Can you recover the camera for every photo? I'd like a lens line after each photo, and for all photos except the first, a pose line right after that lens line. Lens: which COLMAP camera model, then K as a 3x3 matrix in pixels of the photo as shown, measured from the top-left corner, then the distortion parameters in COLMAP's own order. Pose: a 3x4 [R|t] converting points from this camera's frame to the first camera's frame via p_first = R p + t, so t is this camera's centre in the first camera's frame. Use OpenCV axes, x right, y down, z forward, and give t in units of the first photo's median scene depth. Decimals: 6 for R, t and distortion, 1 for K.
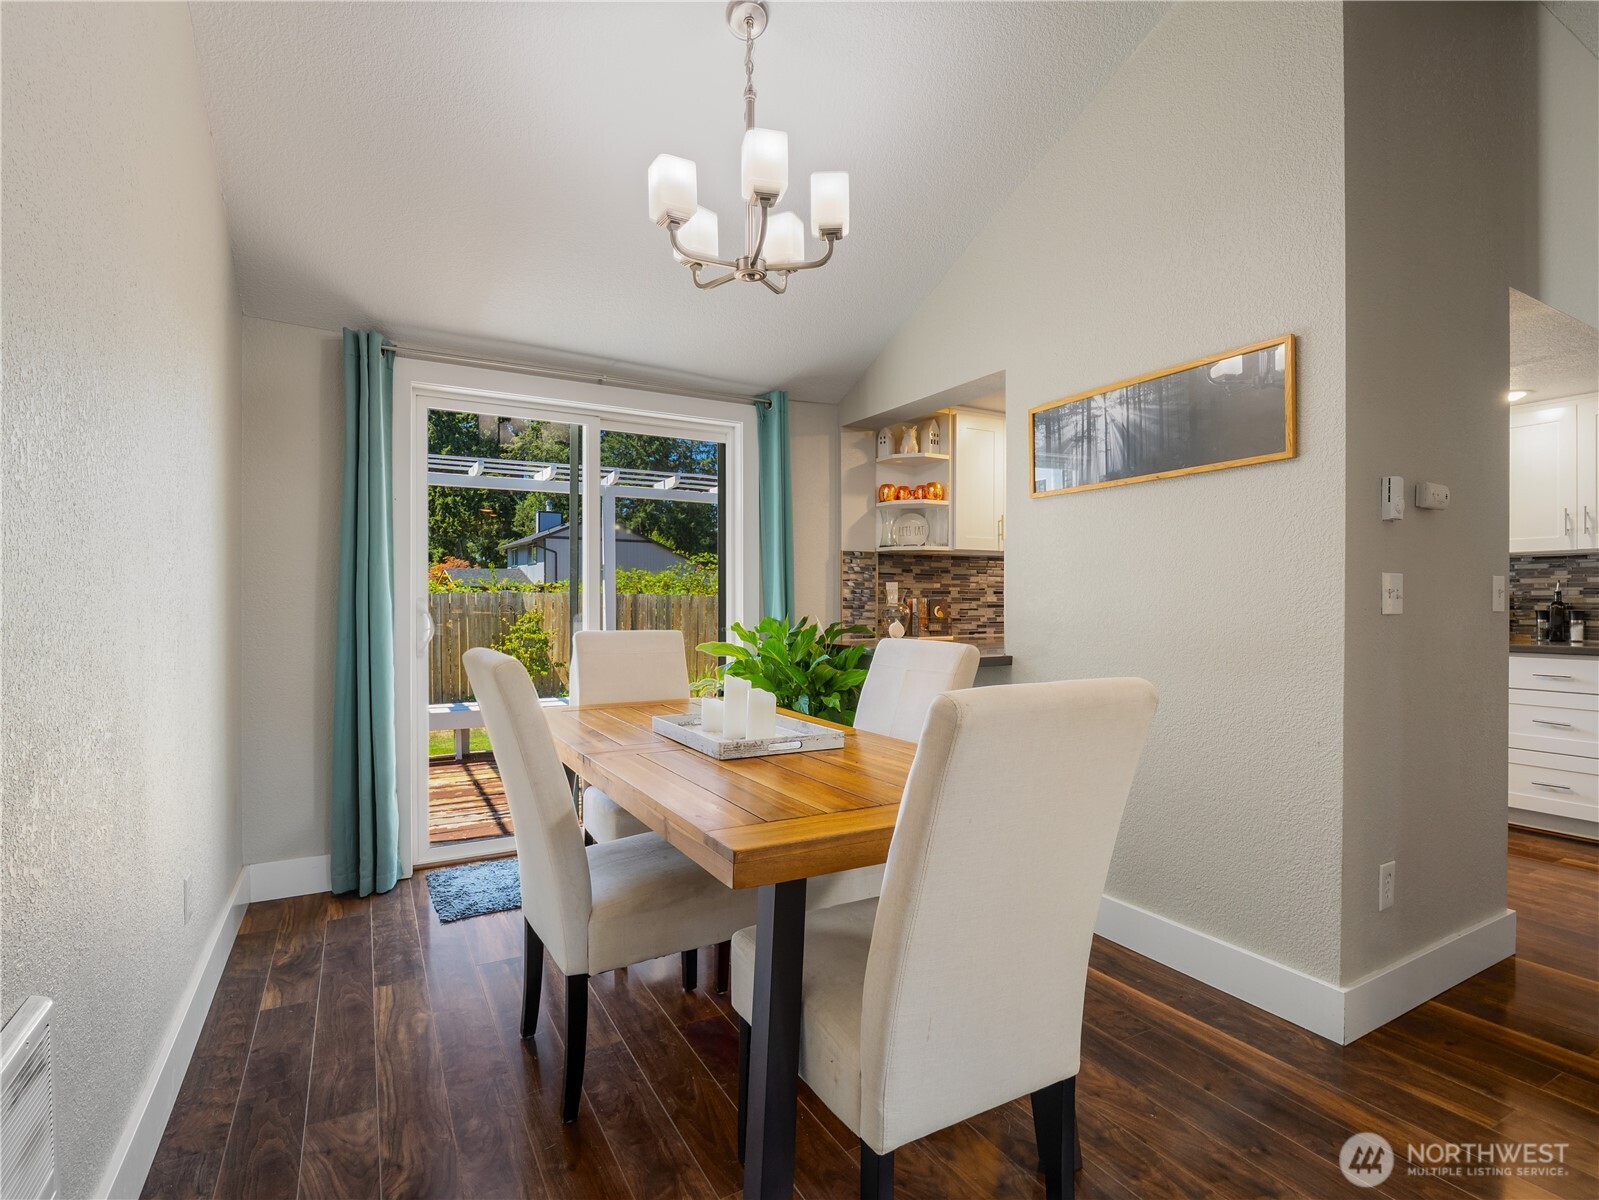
lens RADIAL K [[773.9, 0, 796.8], [0, 773.9, 602.8], [0, 0, 1]] dist [-0.015539, 0.000642]
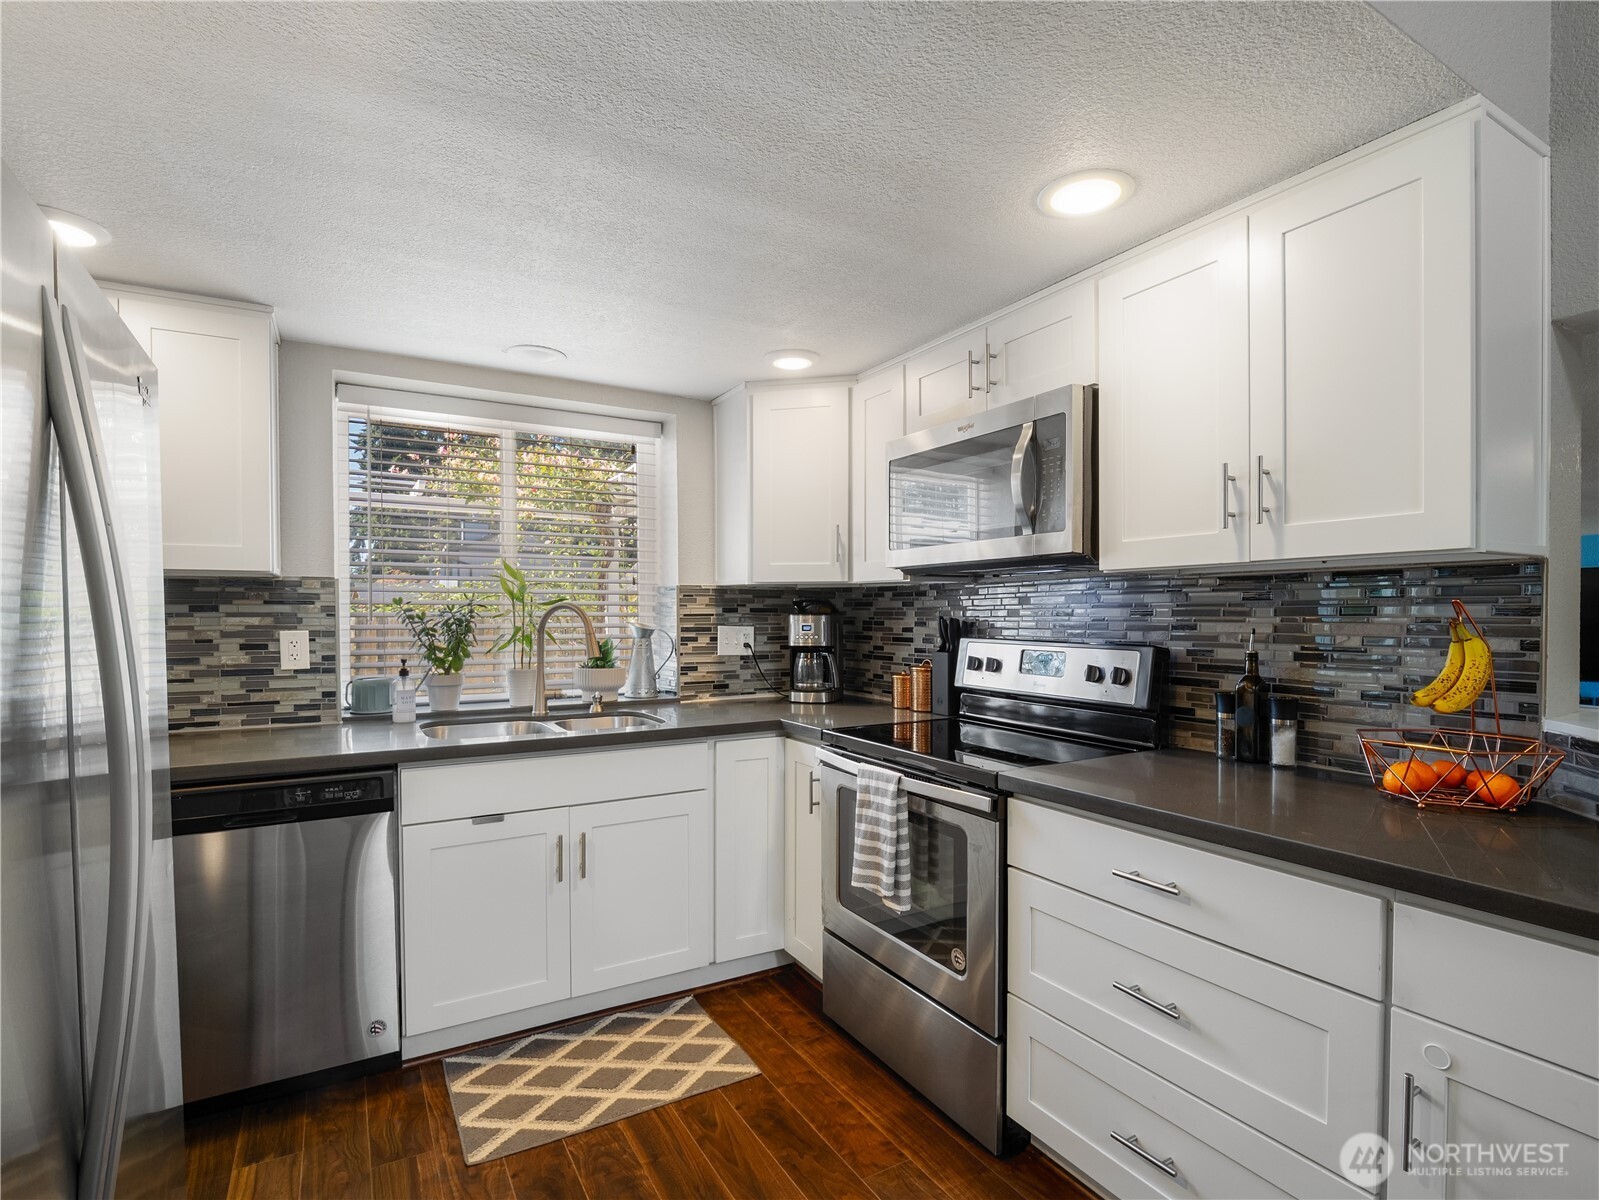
lens RADIAL K [[773.9, 0, 787.3], [0, 773.9, 626.9], [0, 0, 1]] dist [-0.015539, 0.000642]
pose [[0.999949, -0.003271, 0.009580, 0.703924], [0.003140, 0.999902, 0.013609, -0.037081], [-0.009624, -0.013578, 0.999861, 0.533121]]
